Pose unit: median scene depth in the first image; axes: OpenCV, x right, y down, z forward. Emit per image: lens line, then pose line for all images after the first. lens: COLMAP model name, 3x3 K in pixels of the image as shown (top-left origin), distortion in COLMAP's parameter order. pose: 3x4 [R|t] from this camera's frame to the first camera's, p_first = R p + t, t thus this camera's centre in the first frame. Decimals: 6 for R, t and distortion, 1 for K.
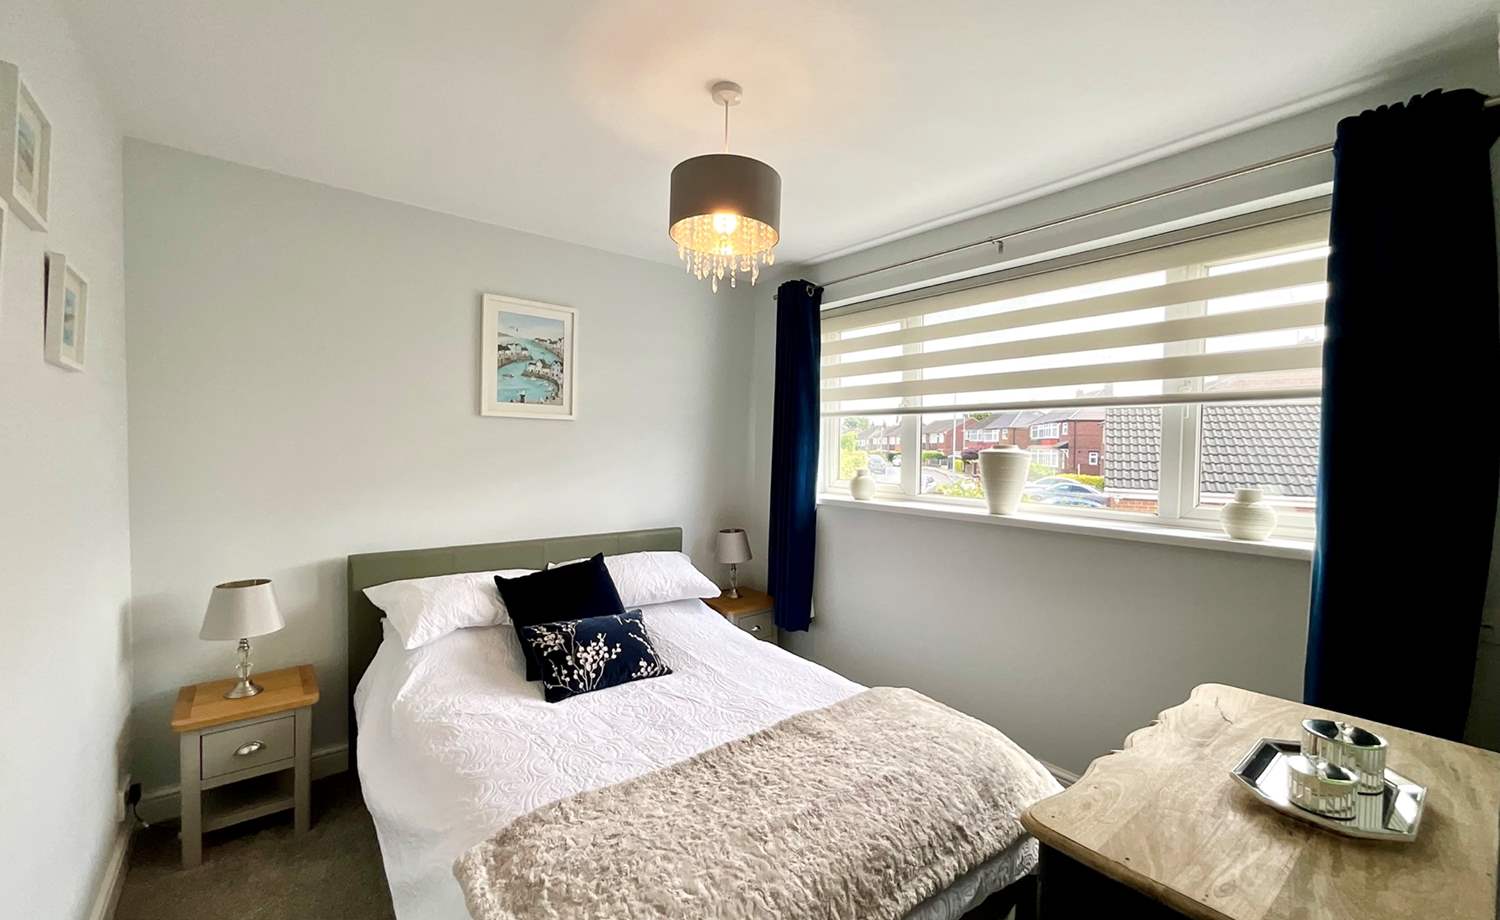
lens RADIAL K [[612.4, 0, 750.0], [0, 612.4, 460.0], [0, 0, 1]] dist [0.001227, 0.000075]
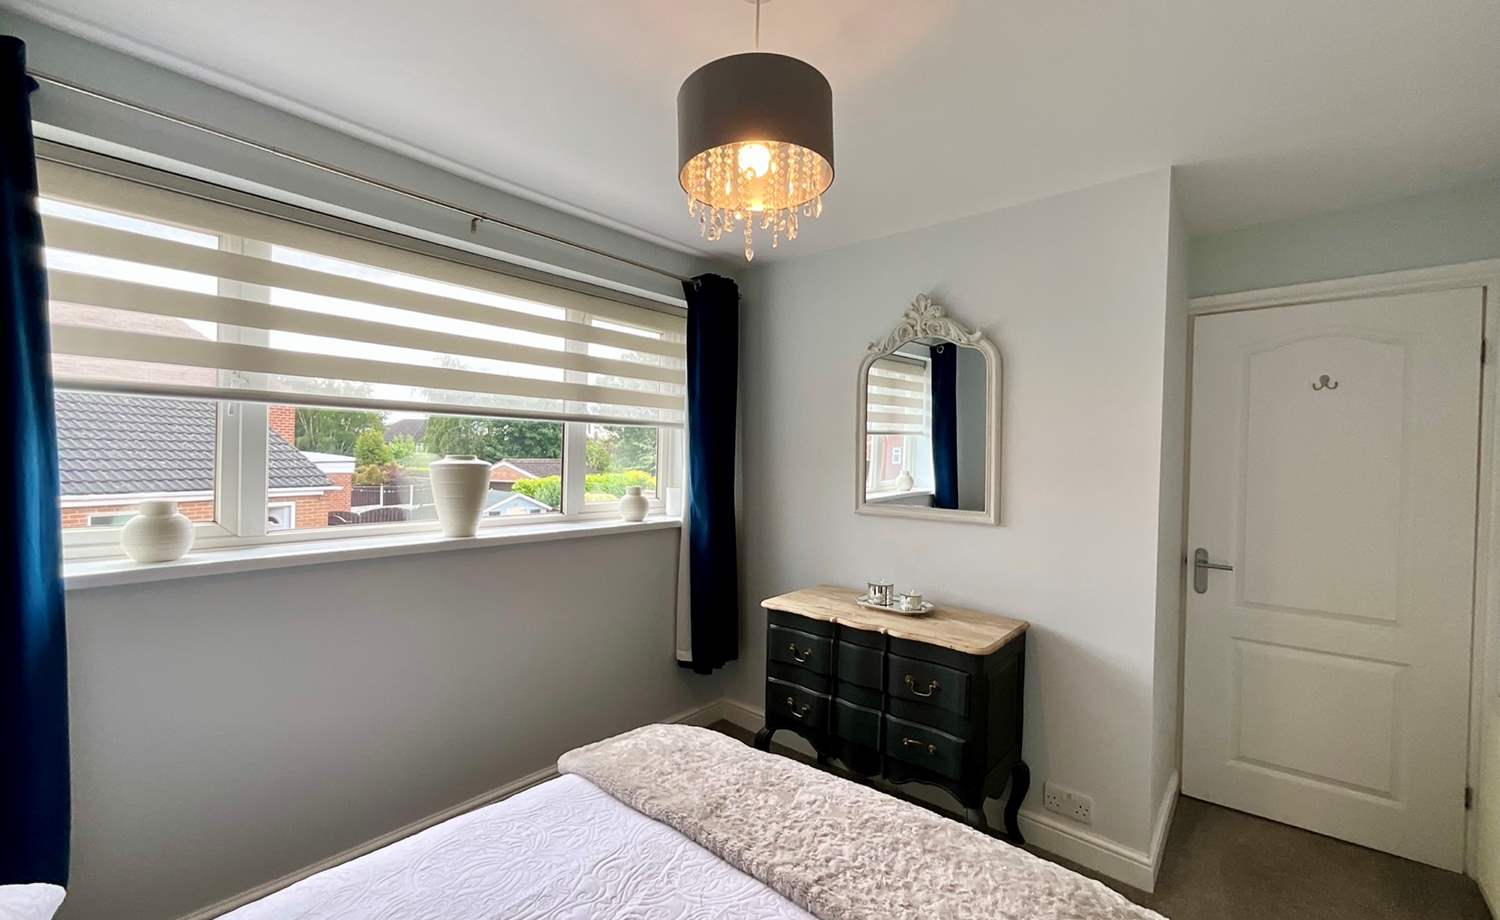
lens RADIAL K [[612.4, 0, 750.0], [0, 612.4, 460.0], [0, 0, 1]] dist [0.001227, 0.000075]
pose [[-0.178617, -0.022644, 0.983658, -0.615066], [0.001941, 0.999725, 0.023367, -0.045257], [-0.983917, 0.006083, -0.178524, 0.928146]]
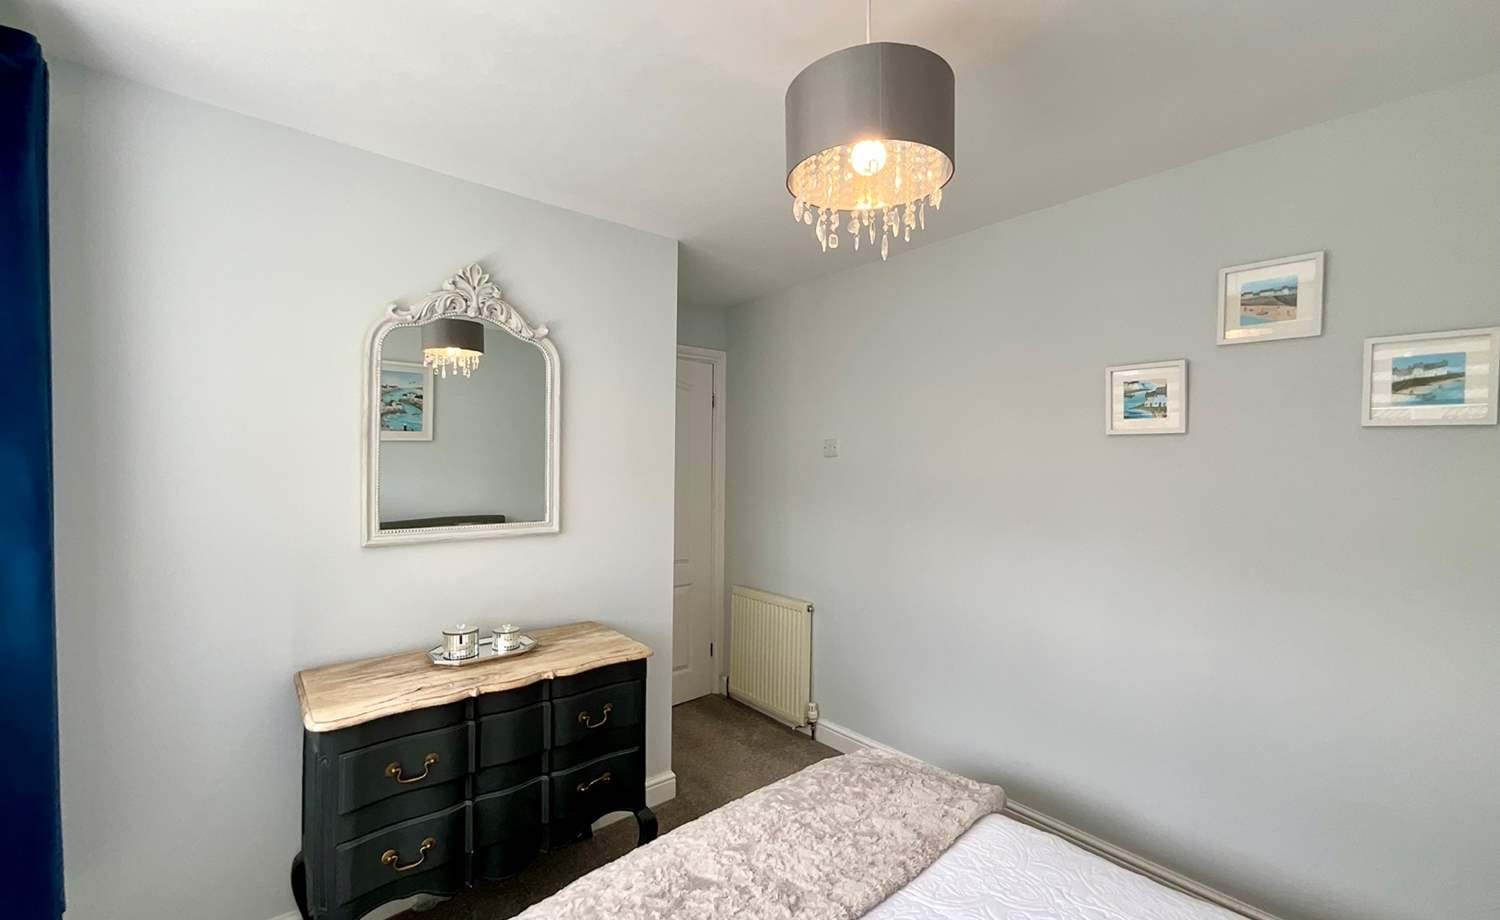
lens RADIAL K [[612.4, 0, 750.0], [0, 612.4, 460.0], [0, 0, 1]] dist [0.001227, 0.000075]
pose [[-0.999273, -0.022380, -0.030851, 0.084125], [-0.022911, 0.999593, 0.016989, -0.054420], [0.030459, 0.017683, -0.999380, 1.367039]]
